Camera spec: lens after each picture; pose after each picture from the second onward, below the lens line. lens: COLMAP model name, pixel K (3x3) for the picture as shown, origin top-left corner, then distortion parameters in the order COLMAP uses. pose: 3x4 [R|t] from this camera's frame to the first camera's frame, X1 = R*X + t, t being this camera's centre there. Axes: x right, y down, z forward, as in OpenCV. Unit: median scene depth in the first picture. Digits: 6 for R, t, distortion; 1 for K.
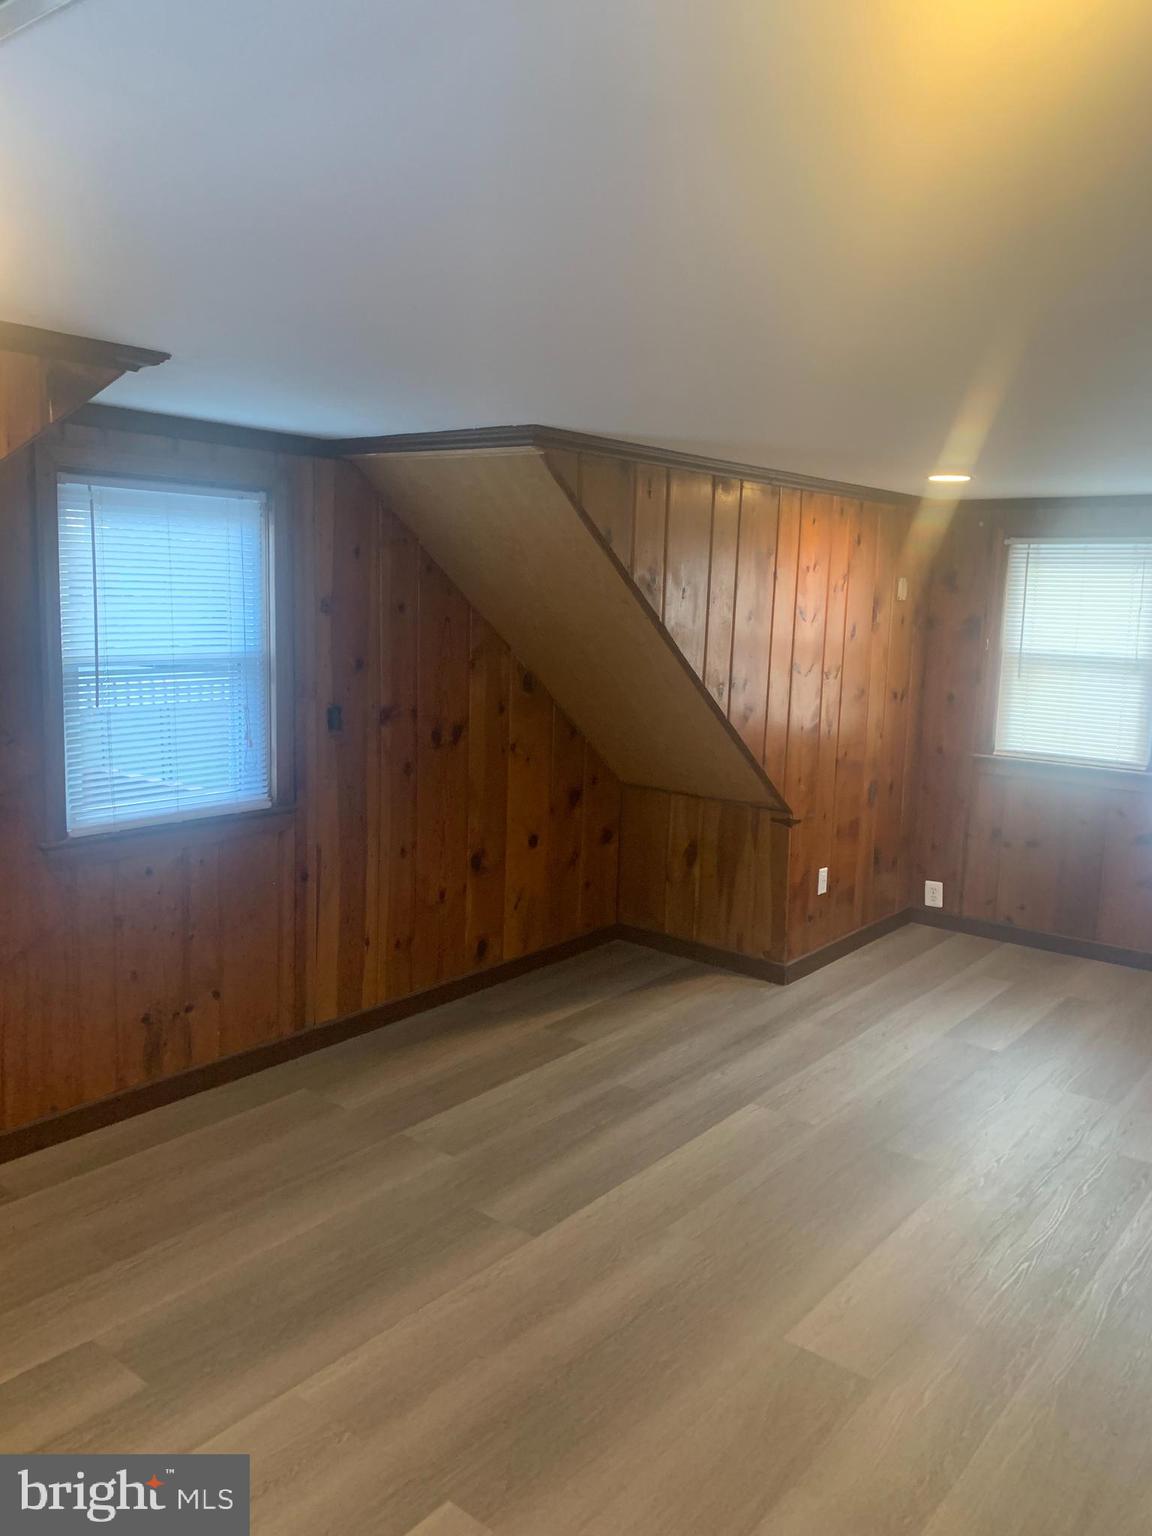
lens RADIAL K [[1168.0, 0, 577.8], [0, 1168.0, 728.4], [0, 0, 1]] dist [0.093568, -0.196650]
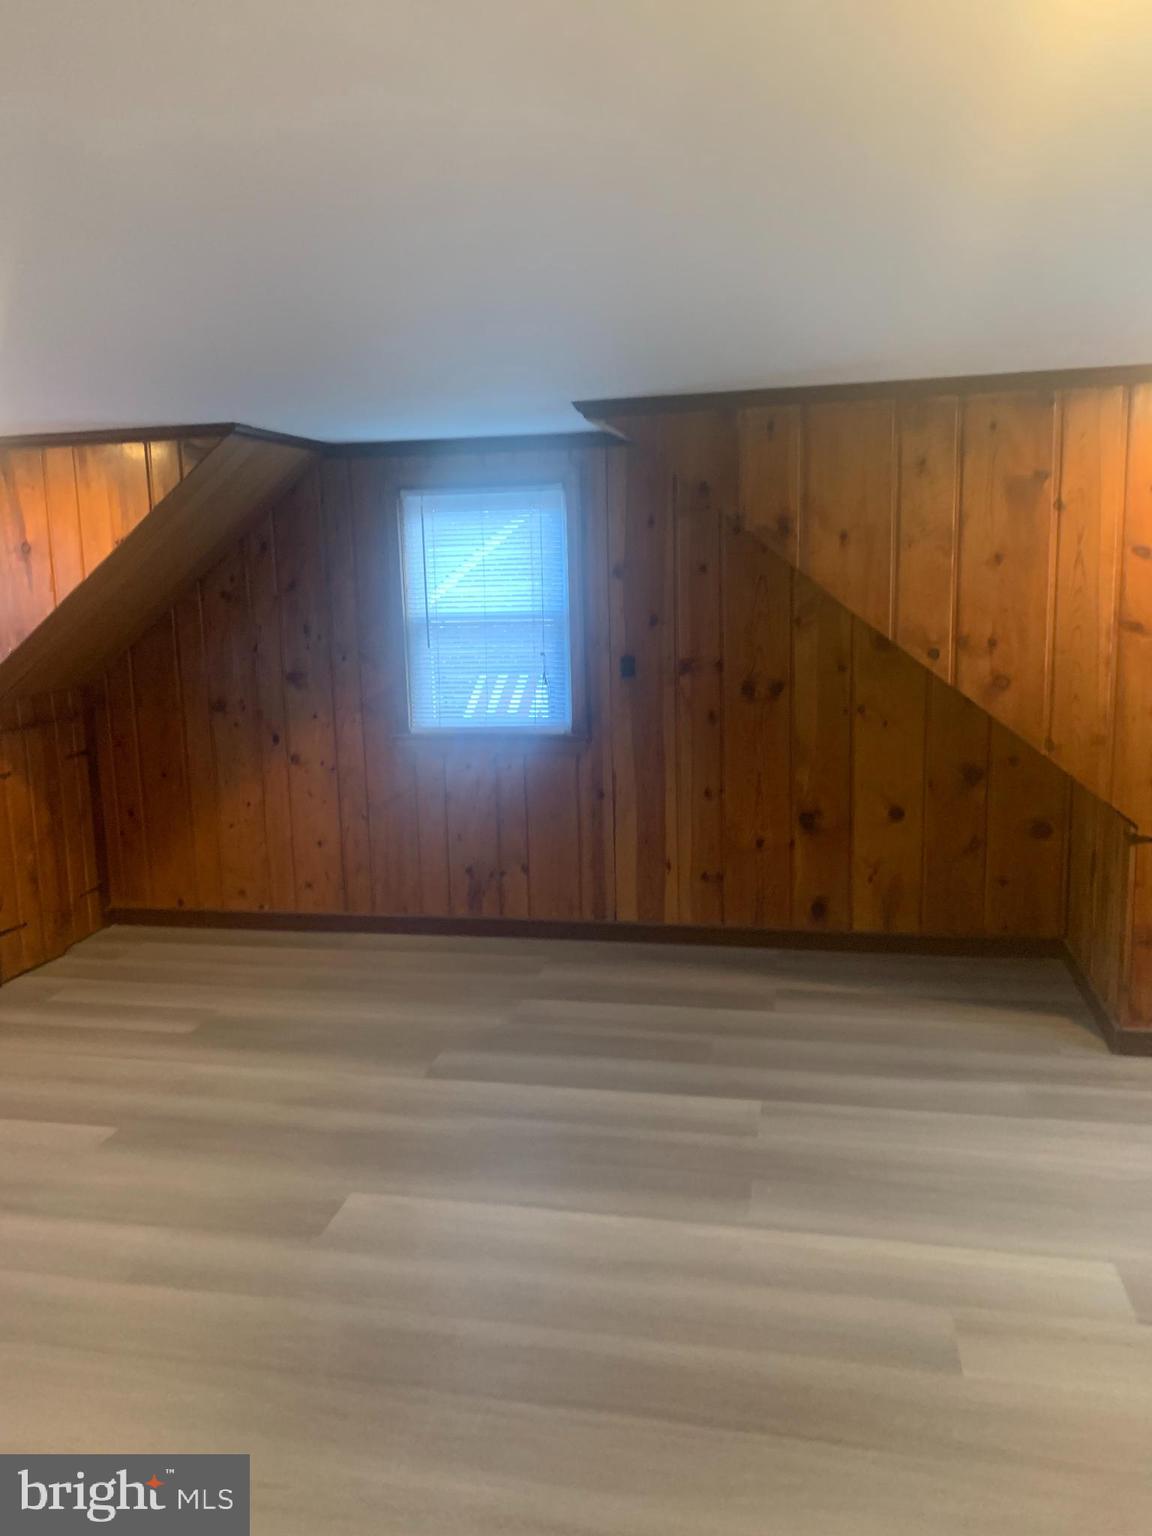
lens RADIAL K [[1138.4, 0, 574.1], [0, 1138.4, 736.8], [0, 0, 1]] dist [0.098146, -0.390431]
pose [[0.437070, 0.086207, -0.895287, 0.733181], [-0.060085, 0.995971, 0.066569, -0.010245], [0.897419, 0.024698, 0.440488, 0.411226]]
